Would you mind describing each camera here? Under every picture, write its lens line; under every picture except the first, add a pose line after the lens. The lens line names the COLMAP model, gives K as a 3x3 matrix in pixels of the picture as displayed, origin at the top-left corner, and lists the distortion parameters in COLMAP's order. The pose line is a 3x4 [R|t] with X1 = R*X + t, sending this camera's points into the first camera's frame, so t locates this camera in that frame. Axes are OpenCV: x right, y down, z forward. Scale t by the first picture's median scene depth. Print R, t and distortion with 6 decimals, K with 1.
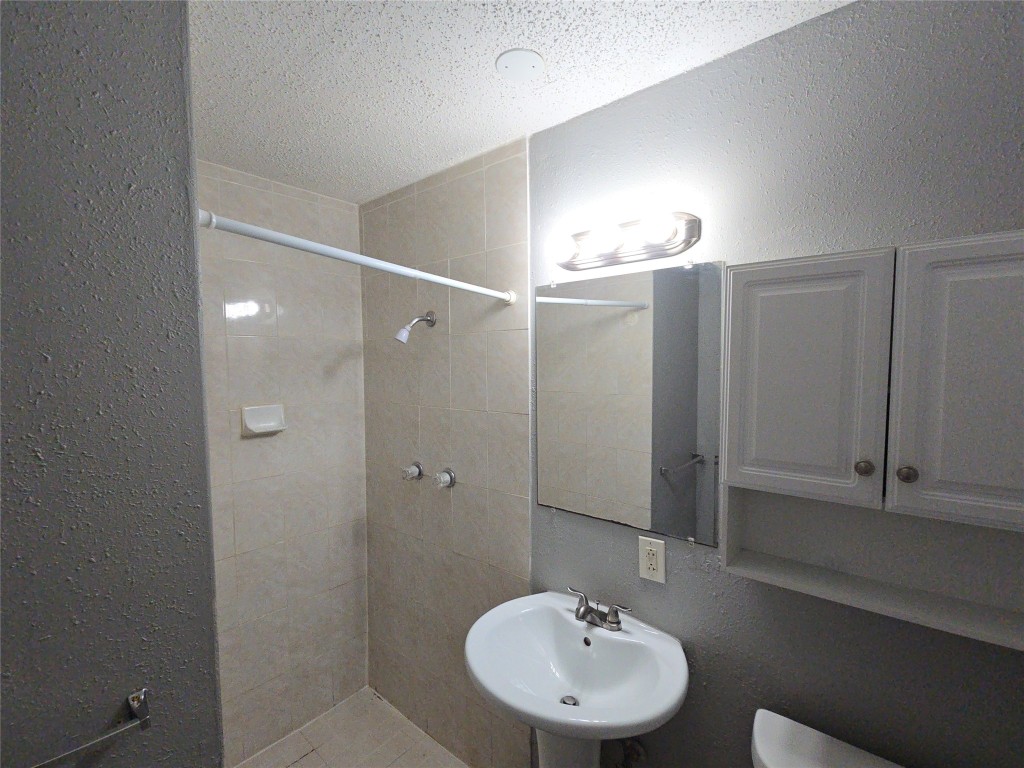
lens RADIAL K [[472.0, 0, 511.8], [0, 472.0, 390.5], [0, 0, 1]] dist [0.001623, -0.002240]
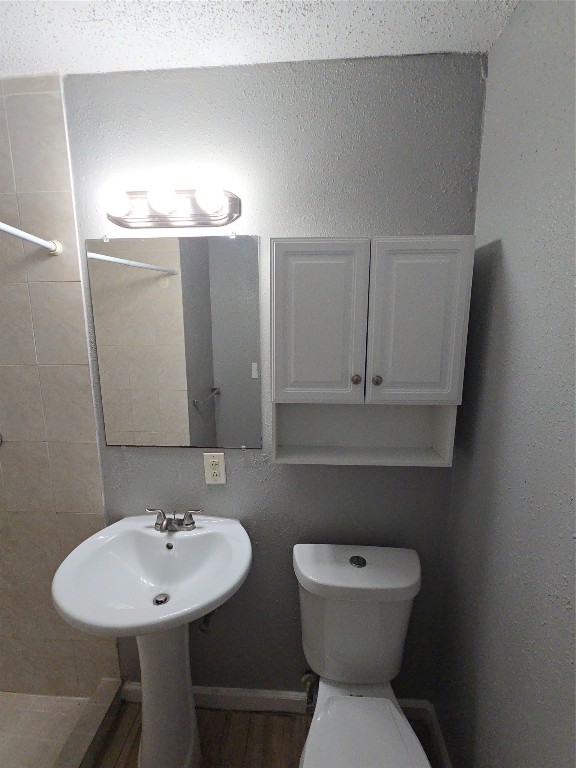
lens RADIAL K [[354.0, 0, 290.9], [0, 354.0, 383.0], [0, 0, 1]] dist [0.001623, -0.002240]
pose [[0.797986, -0.099009, 0.594488, -0.089061], [0.035907, 0.992472, 0.117093, 0.016915], [-0.601606, -0.072093, 0.795533, 0.110105]]
